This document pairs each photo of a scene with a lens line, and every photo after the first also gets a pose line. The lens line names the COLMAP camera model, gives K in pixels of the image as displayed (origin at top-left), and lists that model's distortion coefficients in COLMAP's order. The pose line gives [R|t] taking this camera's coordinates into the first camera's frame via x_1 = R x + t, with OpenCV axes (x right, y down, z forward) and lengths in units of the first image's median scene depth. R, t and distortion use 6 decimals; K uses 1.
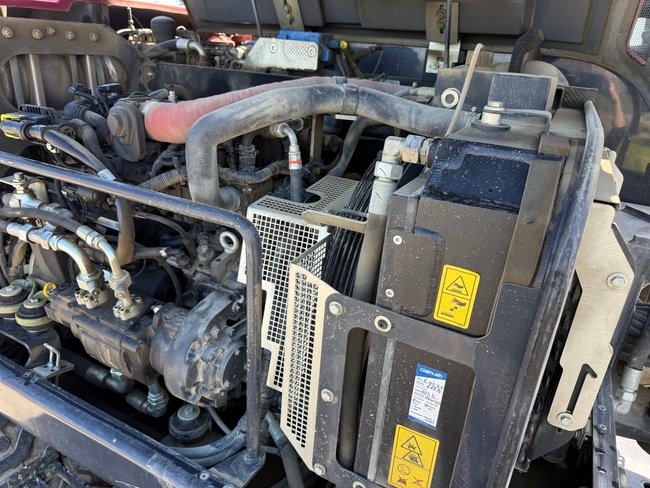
lens RADIAL K [[453.5, 0, 327.4], [0, 453.5, 240.8], [0, 0, 1]] dist [0.091355, -0.140295]
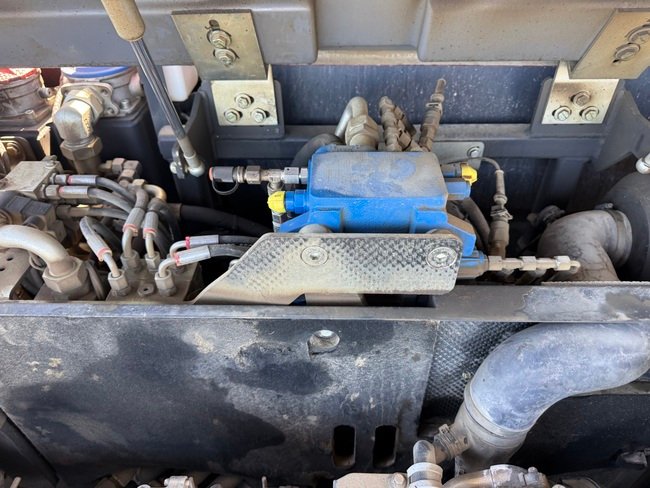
lens RADIAL K [[459.7, 0, 332.8], [0, 459.7, 244.0], [0, 0, 1]] dist [0.032883, -0.050625]
pose [[0.897712, -0.346500, 0.272122, -0.195695], [0.242990, 0.904595, 0.350235, -0.546932], [-0.367517, -0.248287, 0.896262, 0.688374]]
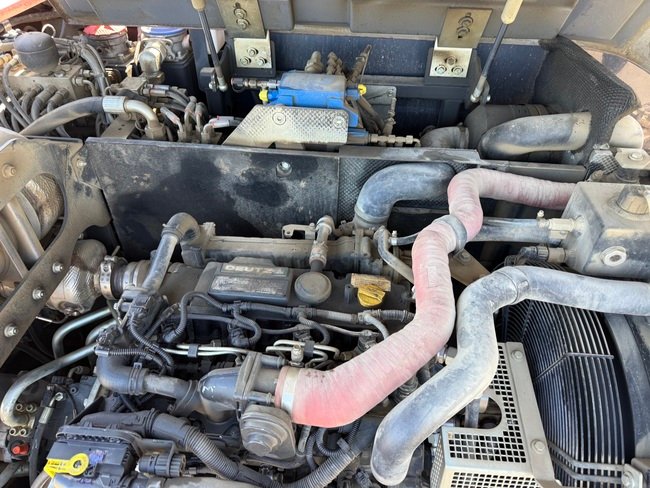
lens RADIAL K [[453.5, 0, 327.4], [0, 453.5, 240.8], [0, 0, 1]] dist [0.091355, -0.140295]
pose [[0.924819, -0.293380, 0.242154, -0.279737], [0.196327, 0.913338, 0.356749, -0.486942], [-0.325832, -0.282387, 0.902270, 0.262431]]
